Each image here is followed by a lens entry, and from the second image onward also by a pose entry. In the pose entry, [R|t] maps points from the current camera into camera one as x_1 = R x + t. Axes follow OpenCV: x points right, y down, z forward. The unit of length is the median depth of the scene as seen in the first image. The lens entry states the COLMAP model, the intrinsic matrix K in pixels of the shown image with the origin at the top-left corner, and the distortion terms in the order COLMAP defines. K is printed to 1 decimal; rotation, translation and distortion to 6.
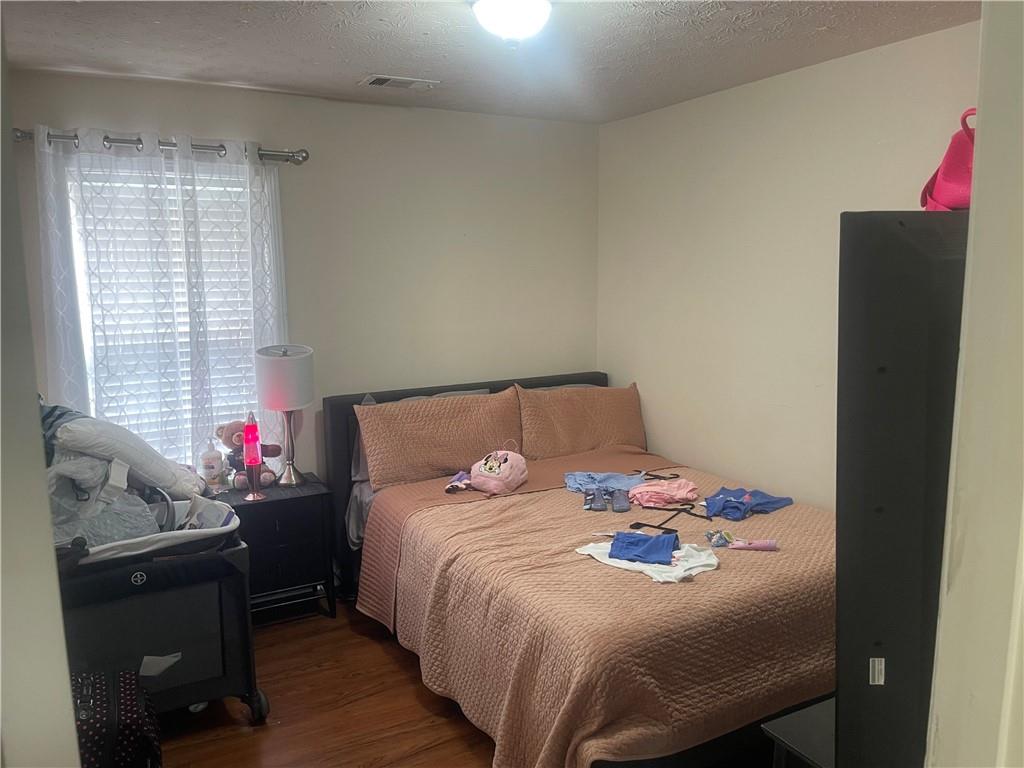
lens RADIAL K [[768.7, 0, 513.8], [0, 768.7, 389.6], [0, 0, 1]] dist [0.079972, -0.107656]
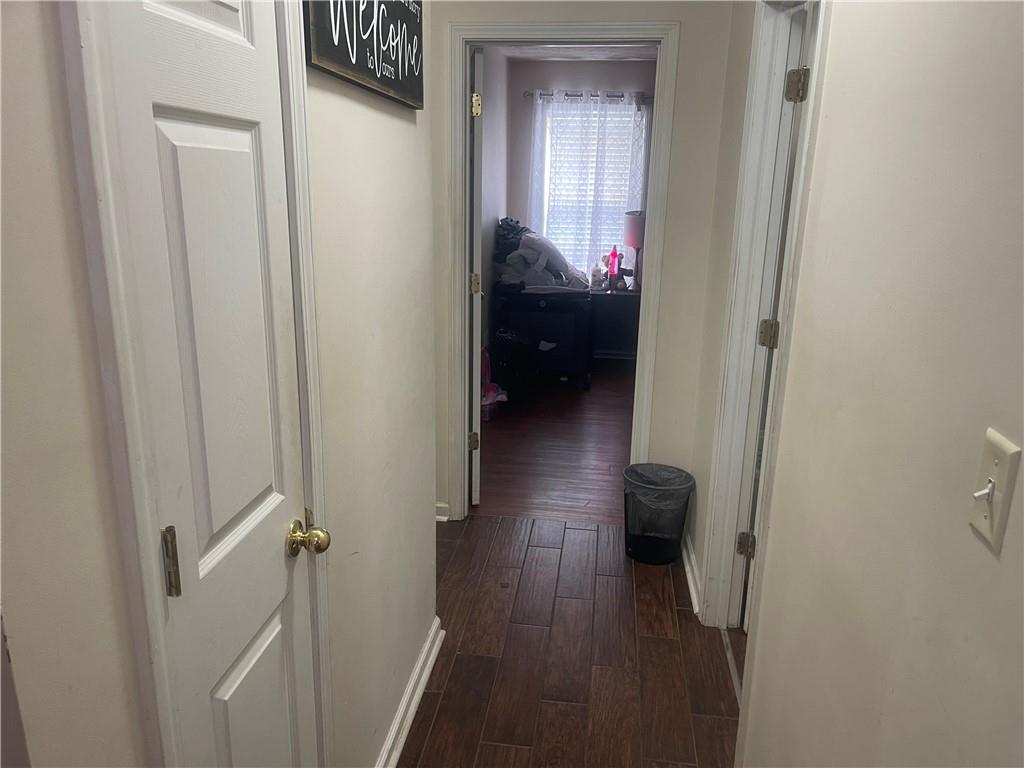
lens RADIAL K [[768.7, 0, 502.8], [0, 768.7, 387.8], [0, 0, 1]] dist [0.079972, -0.107656]
pose [[0.811206, 0.180515, -0.556201, 0.522993], [-0.117840, 0.982110, 0.146877, 0.122843], [0.572764, -0.053605, 0.817965, -0.667300]]
